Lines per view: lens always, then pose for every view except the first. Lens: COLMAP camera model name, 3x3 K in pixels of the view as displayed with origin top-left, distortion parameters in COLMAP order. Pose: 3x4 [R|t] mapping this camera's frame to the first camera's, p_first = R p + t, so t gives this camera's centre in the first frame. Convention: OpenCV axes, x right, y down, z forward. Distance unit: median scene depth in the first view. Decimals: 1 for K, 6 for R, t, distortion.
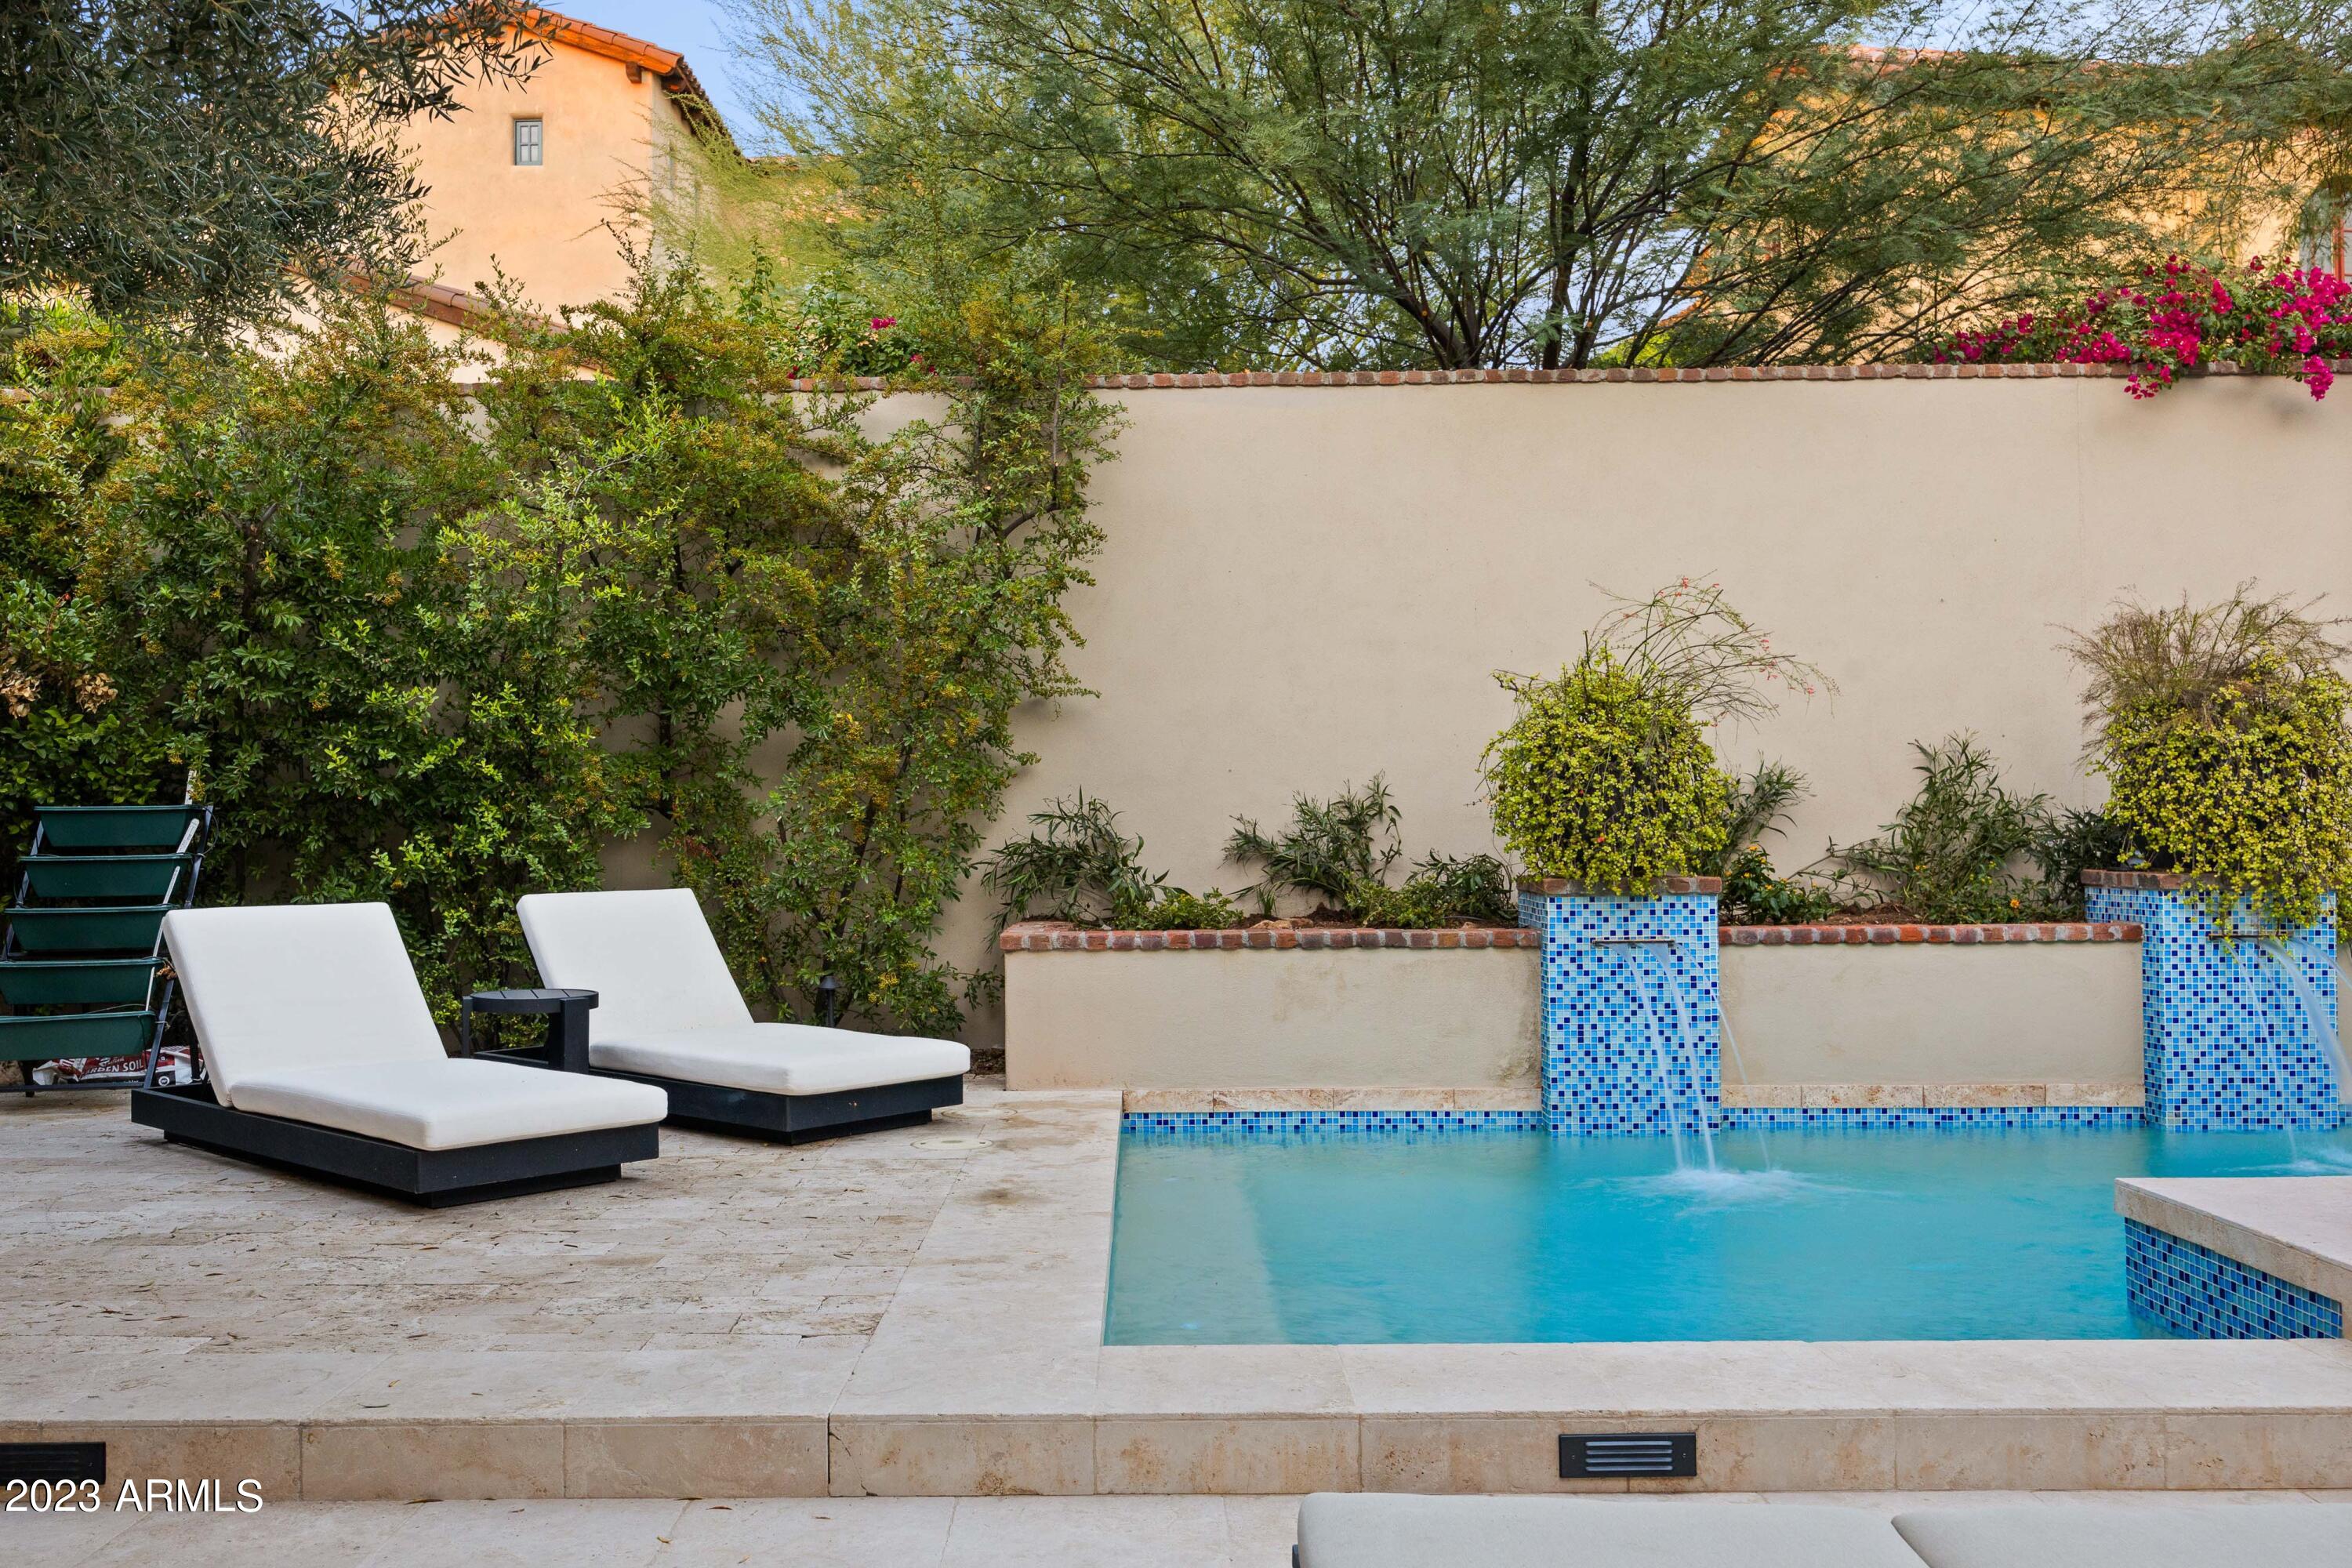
lens RADIAL K [[2018.0, 0, 1174.5], [0, 2018.0, 788.8], [0, 0, 1]] dist [0.022508, 0.004045]
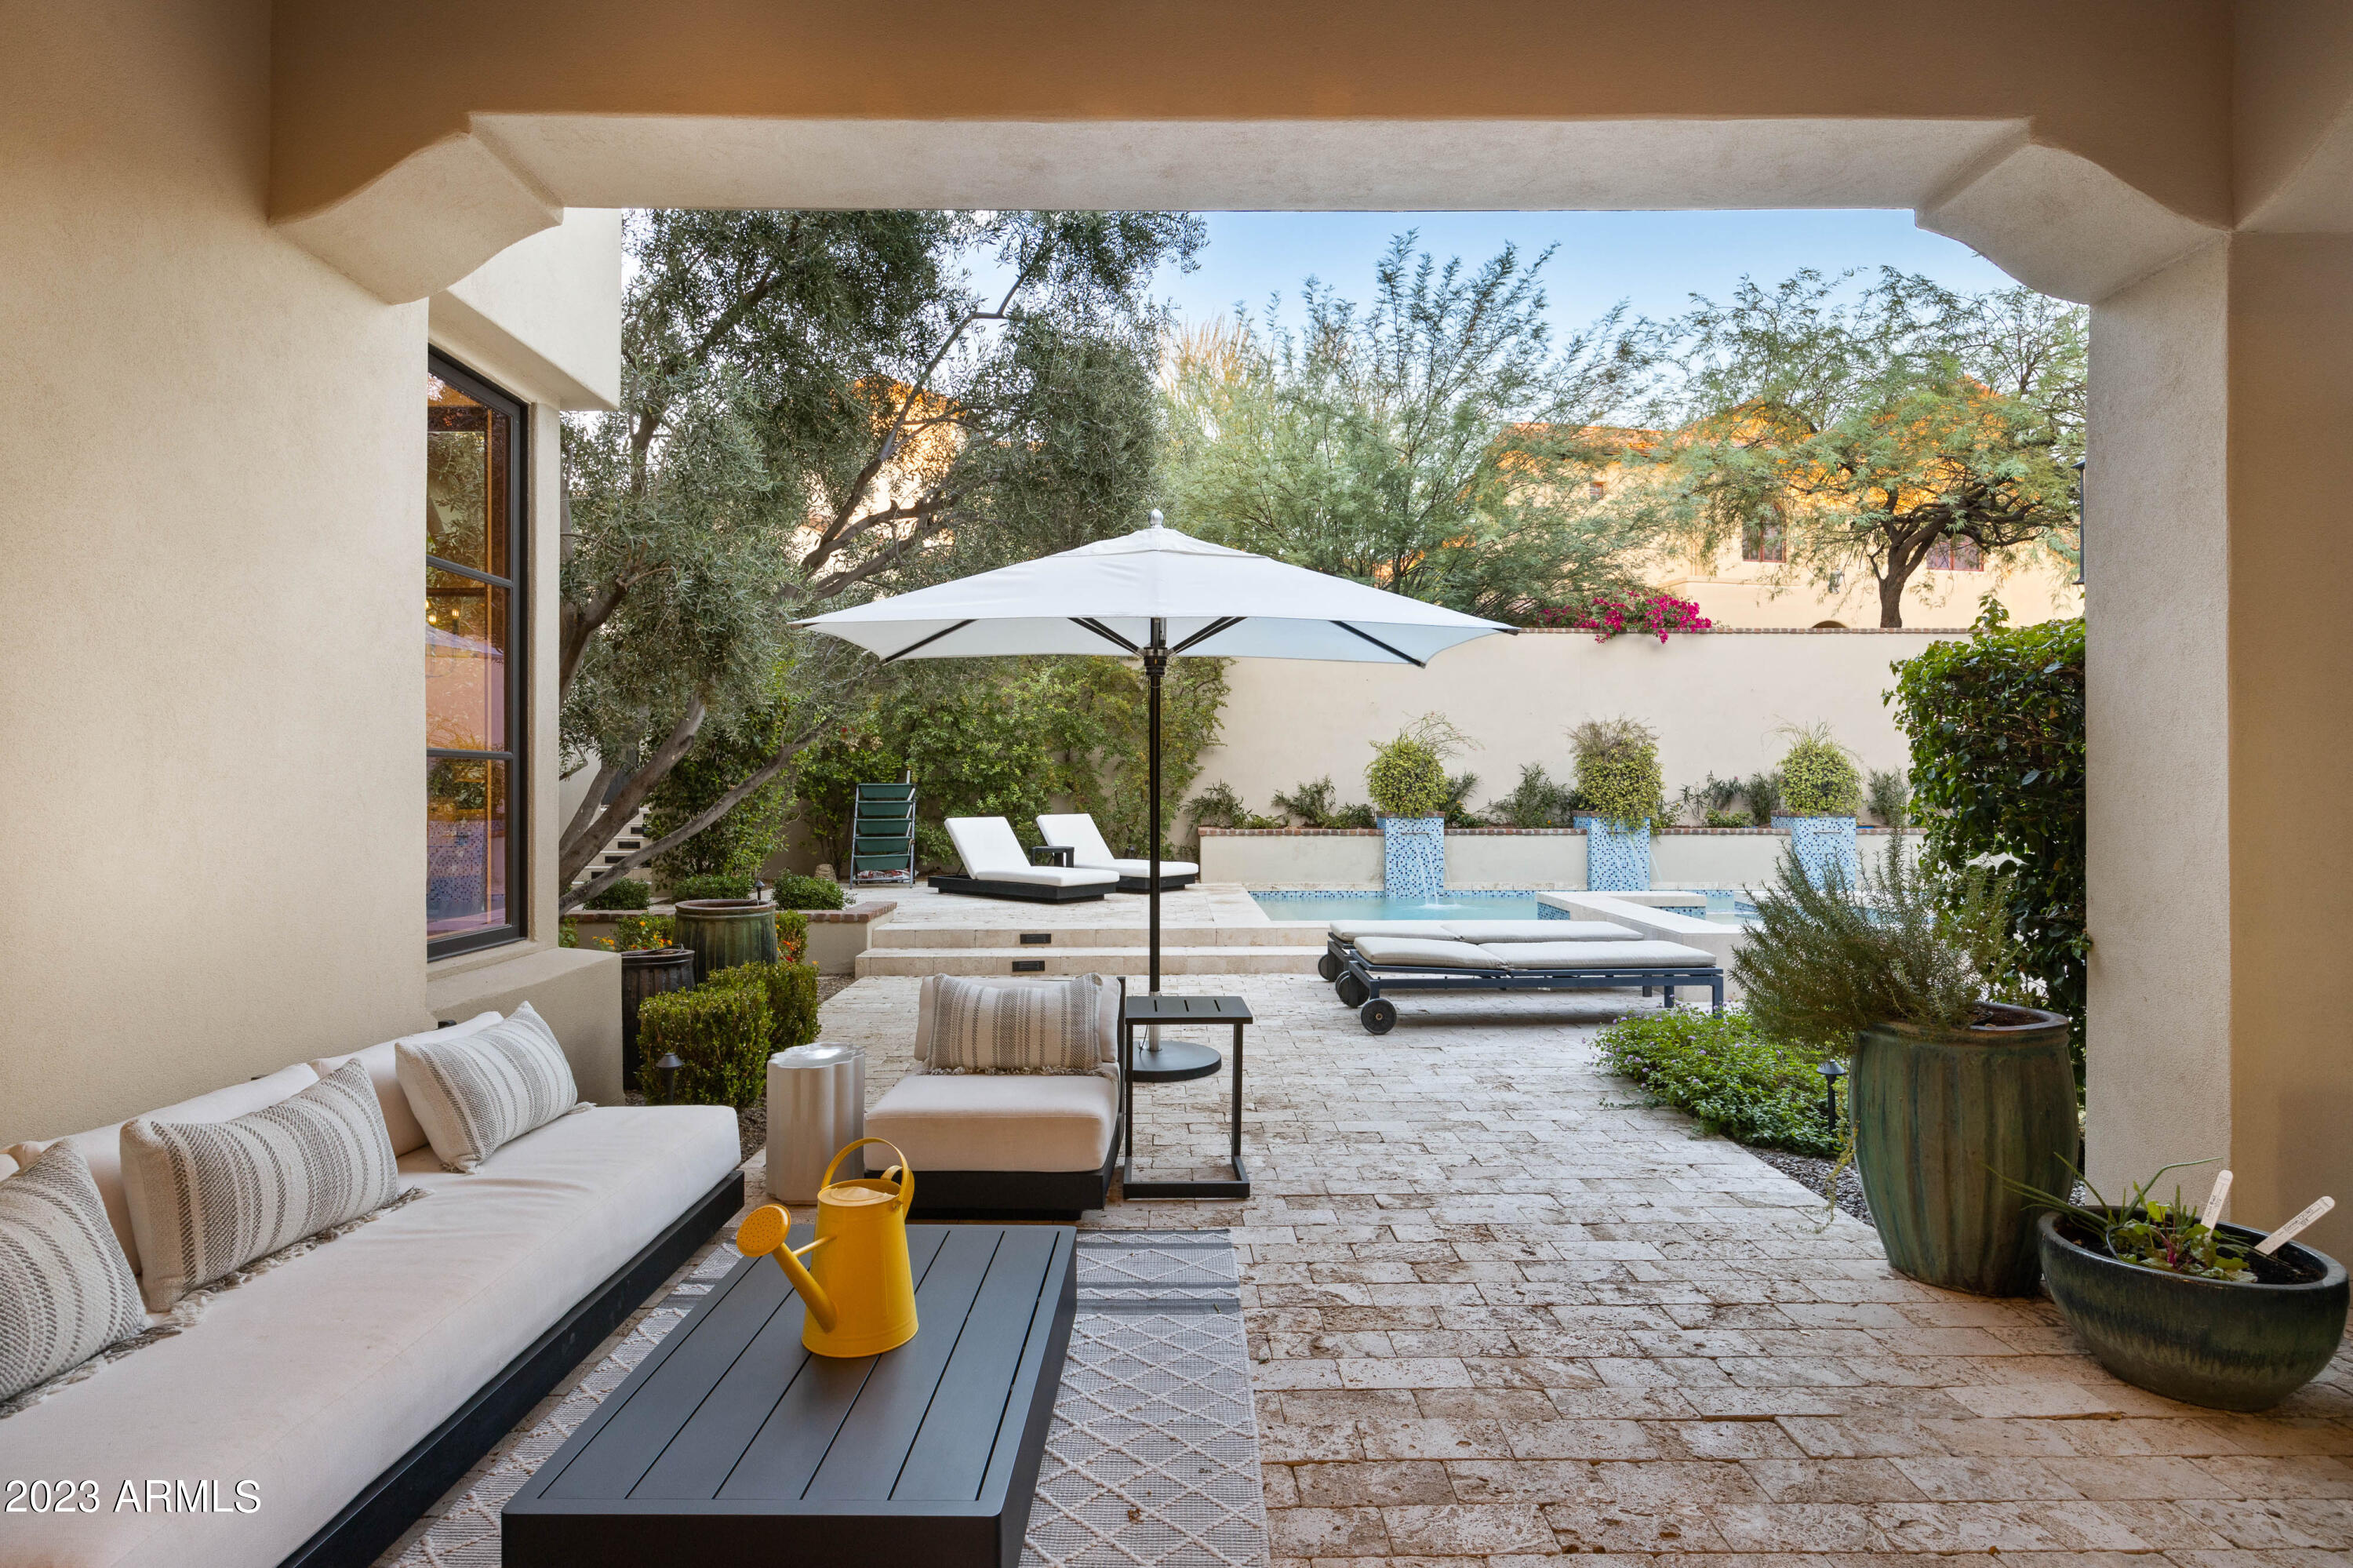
lens RADIAL K [[1273.0, 0, 1170.8], [0, 1273.0, 788.3], [0, 0, 1]] dist [0.001871, 0.000551]
pose [[0.999968, 0.007077, 0.003710, -0.125719], [-0.007146, 0.999797, 0.018841, -0.020929], [-0.003576, -0.018867, 0.999816, -0.784310]]
